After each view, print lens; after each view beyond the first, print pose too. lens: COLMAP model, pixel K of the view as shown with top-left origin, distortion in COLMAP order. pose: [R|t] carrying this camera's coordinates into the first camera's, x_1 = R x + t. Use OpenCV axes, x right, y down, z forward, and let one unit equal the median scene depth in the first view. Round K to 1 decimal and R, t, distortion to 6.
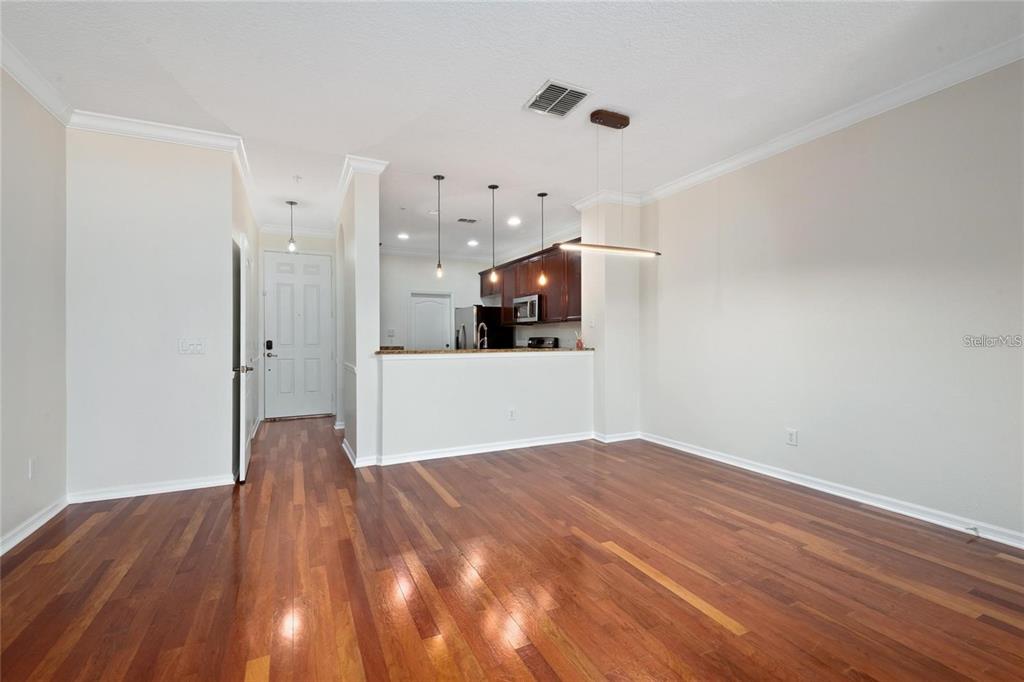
lens RADIAL K [[415.7, 0, 483.8], [0, 415.7, 338.5], [0, 0, 1]] dist [0.014485, -0.000088]
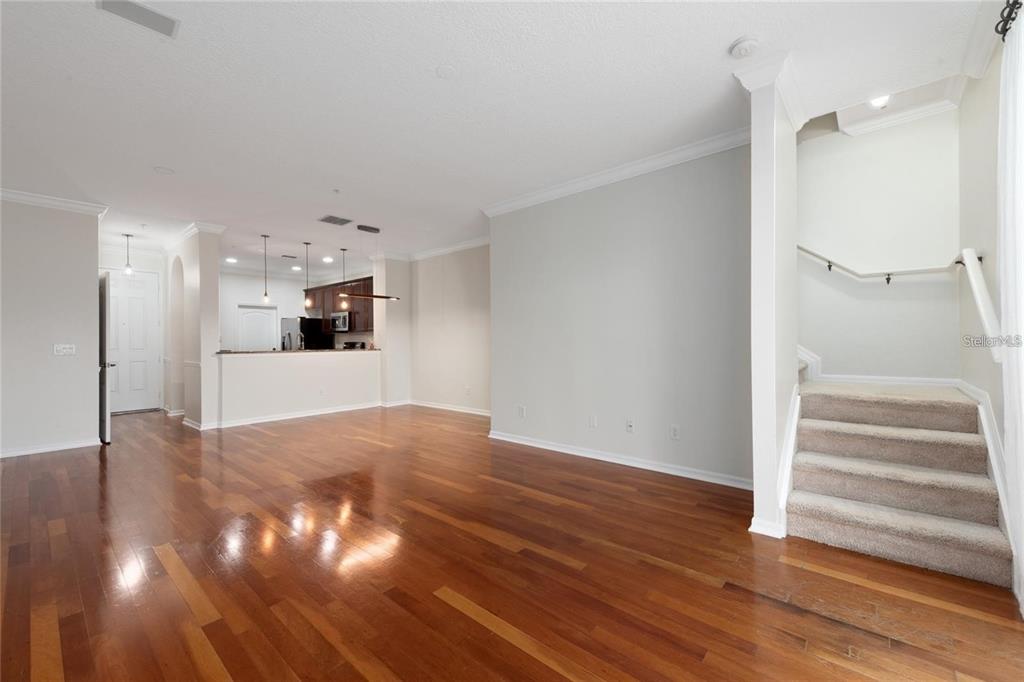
lens RADIAL K [[408.5, 0, 513.6], [0, 408.5, 344.8], [0, 0, 1]] dist [0.005632, -0.000241]
pose [[0.906088, -0.006596, 0.423037, 0.079105], [0.004567, 0.999973, 0.005809, 0.001372], [-0.423064, -0.003332, 0.906094, -0.740472]]
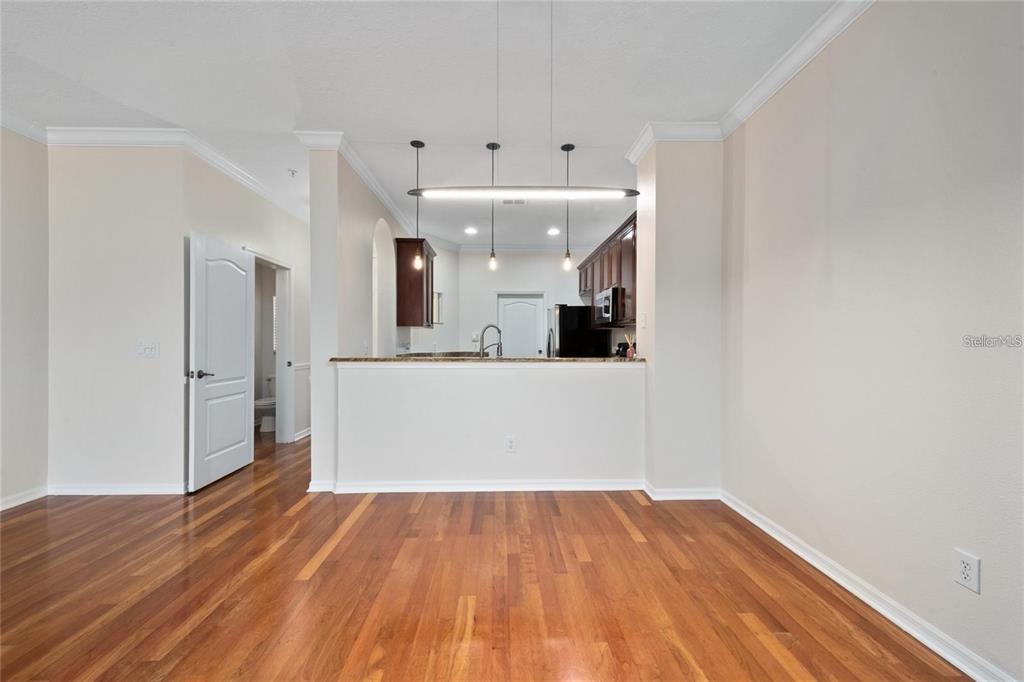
lens RADIAL K [[408.5, 0, 513.6], [0, 408.5, 344.8], [0, 0, 1]] dist [0.005632, -0.000241]
pose [[0.925540, 0.005278, -0.378614, 0.380387], [-0.005082, 0.999986, 0.001515, 0.001185], [0.378617, 0.000522, 0.925553, 0.351038]]
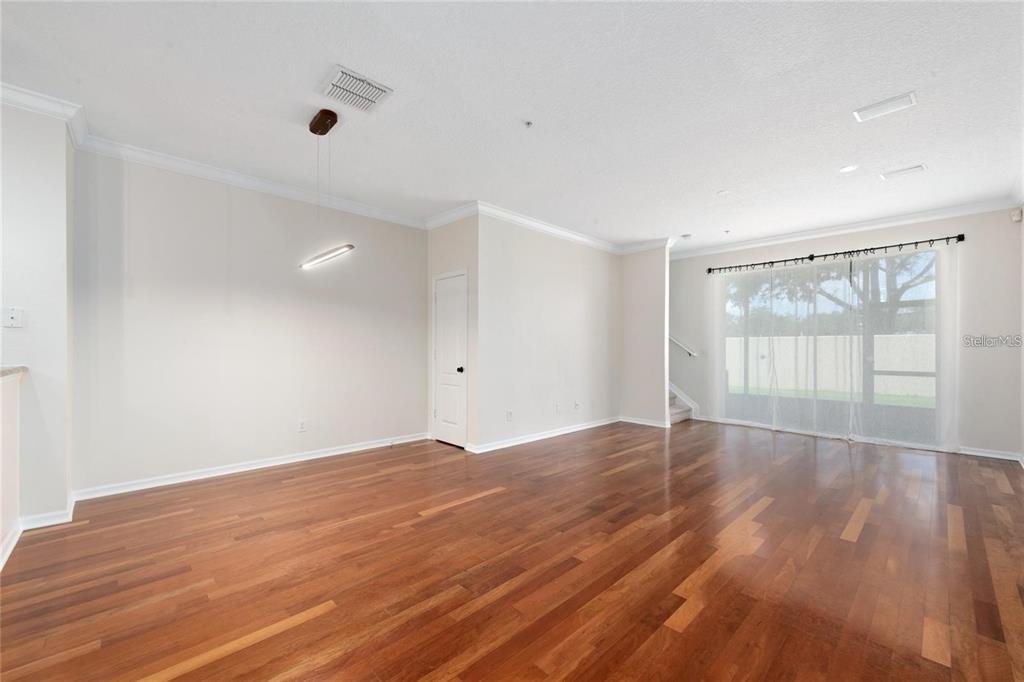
lens RADIAL K [[408.5, 0, 513.6], [0, 408.5, 344.8], [0, 0, 1]] dist [0.005632, -0.000241]
pose [[-0.333582, 0.009242, 0.942676, -0.552897], [0.001011, 0.999955, -0.009446, 0.001538], [-0.942720, -0.002198, -0.333577, 0.678971]]
